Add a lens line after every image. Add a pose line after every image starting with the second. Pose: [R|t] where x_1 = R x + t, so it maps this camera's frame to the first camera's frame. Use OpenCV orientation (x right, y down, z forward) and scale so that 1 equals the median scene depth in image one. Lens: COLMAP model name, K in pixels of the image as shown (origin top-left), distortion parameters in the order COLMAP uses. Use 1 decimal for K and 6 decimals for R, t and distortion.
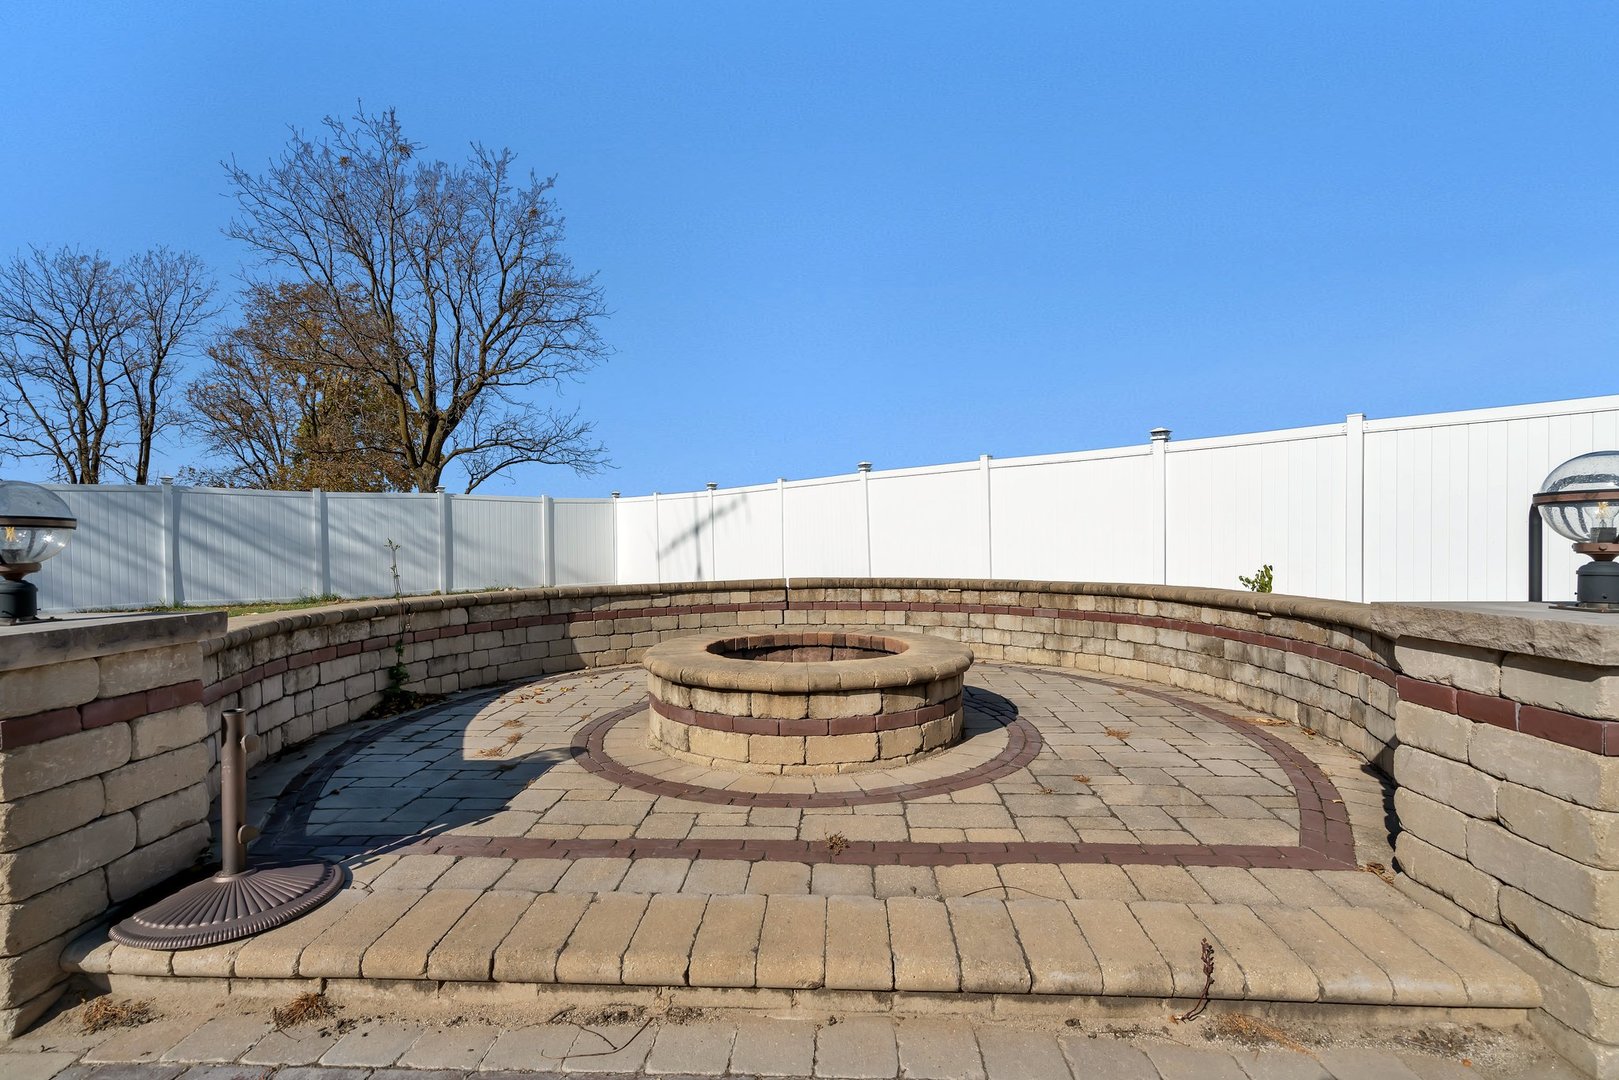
lens RADIAL K [[737.9, 0, 803.7], [0, 737.9, 548.9], [0, 0, 1]] dist [-0.003599, -0.000511]
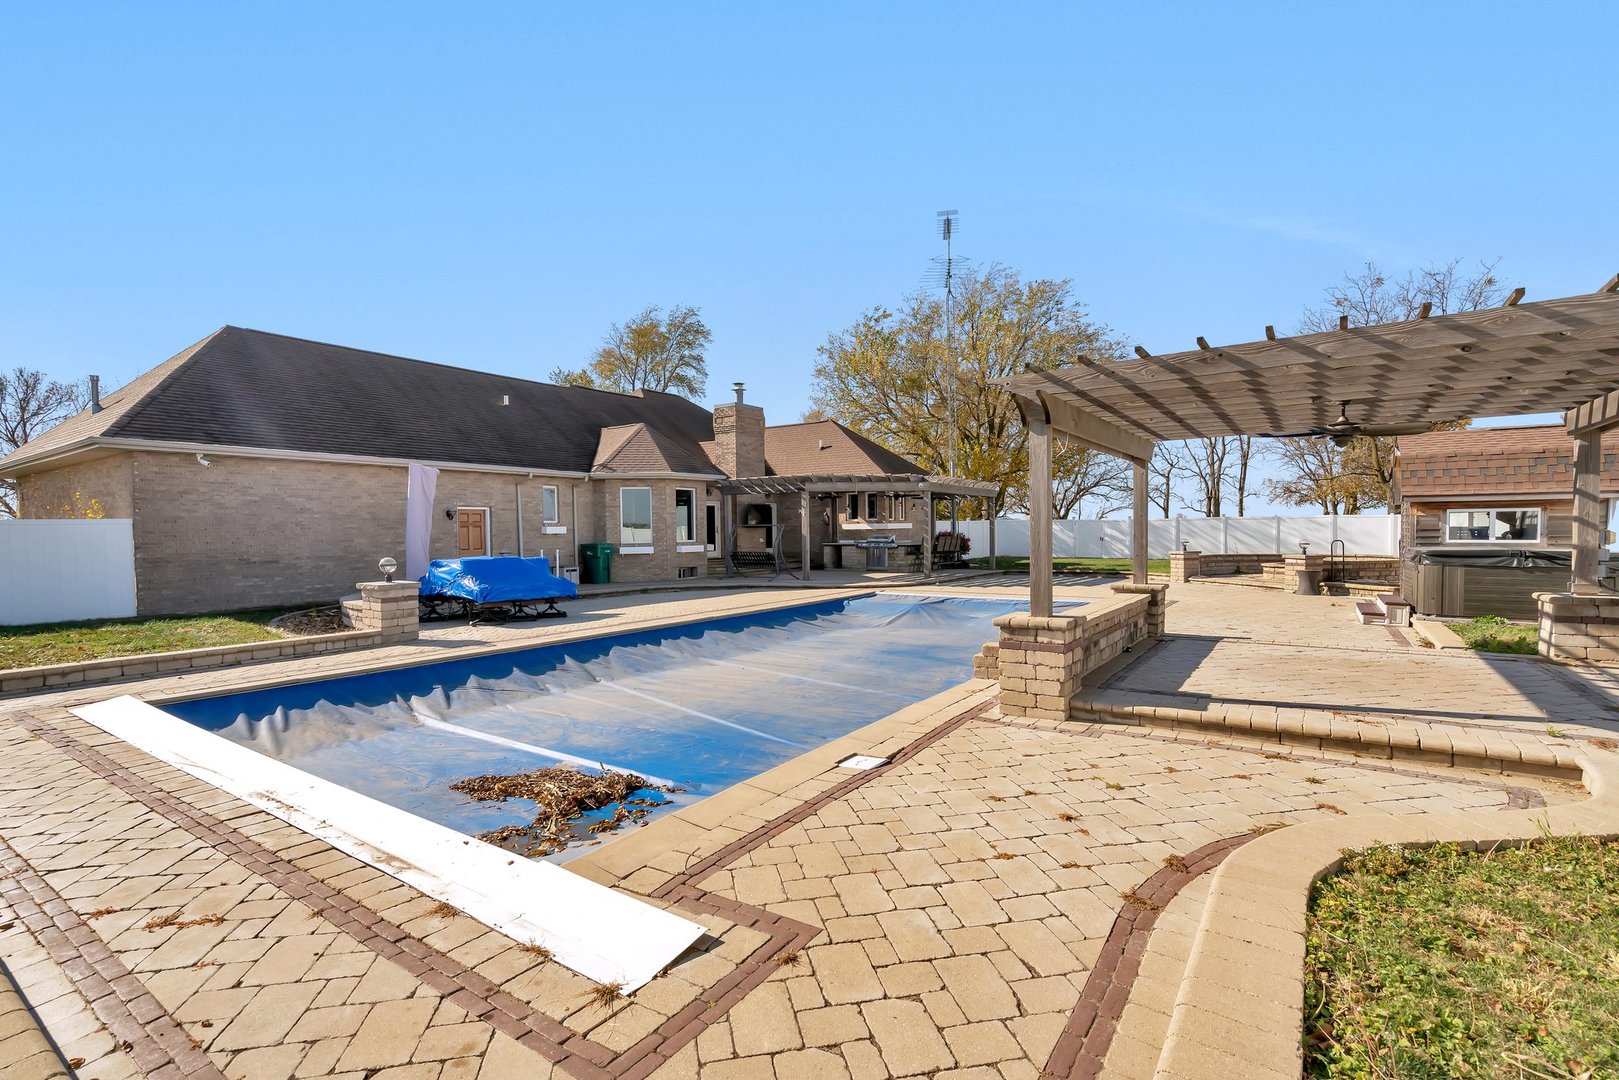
lens RADIAL K [[737.9, 0, 804.6], [0, 737.9, 546.0], [0, 0, 1]] dist [-0.003599, -0.000511]
pose [[0.277222, 0.032826, -0.960245, 0.397823], [-0.005726, 0.999455, 0.032514, -0.015356], [0.960789, -0.003516, 0.277259, -0.377121]]
